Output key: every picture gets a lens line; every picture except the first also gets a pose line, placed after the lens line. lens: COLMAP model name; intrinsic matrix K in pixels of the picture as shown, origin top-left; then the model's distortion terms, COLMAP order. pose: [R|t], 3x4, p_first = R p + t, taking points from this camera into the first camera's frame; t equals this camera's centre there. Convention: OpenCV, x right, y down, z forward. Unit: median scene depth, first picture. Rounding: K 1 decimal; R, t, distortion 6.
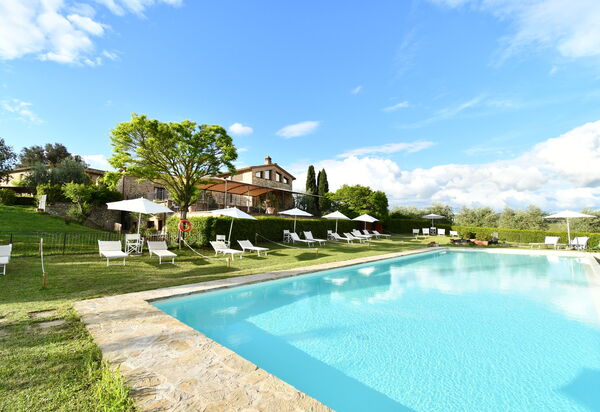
lens RADIAL K [[279.5, 0, 300.0], [0, 279.5, 206.0], [0, 0, 1]] dist [-0.009737, -0.000023]
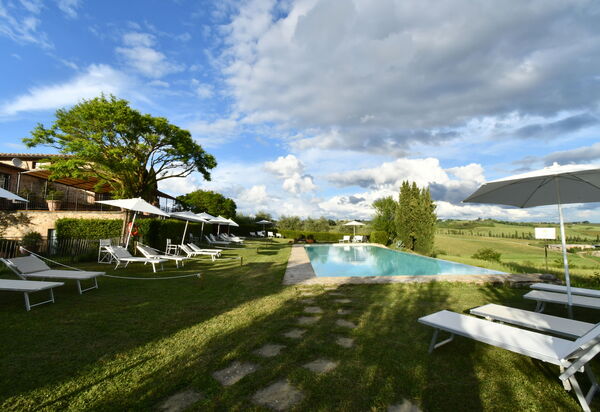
lens RADIAL K [[279.5, 0, 300.0], [0, 279.5, 206.0], [0, 0, 1]] dist [-0.009737, -0.000023]
pose [[0.695843, 0.060094, 0.715675, -0.347975], [-0.048269, 0.998153, -0.036881, 0.003264], [-0.716570, -0.008882, 0.697459, -0.002215]]
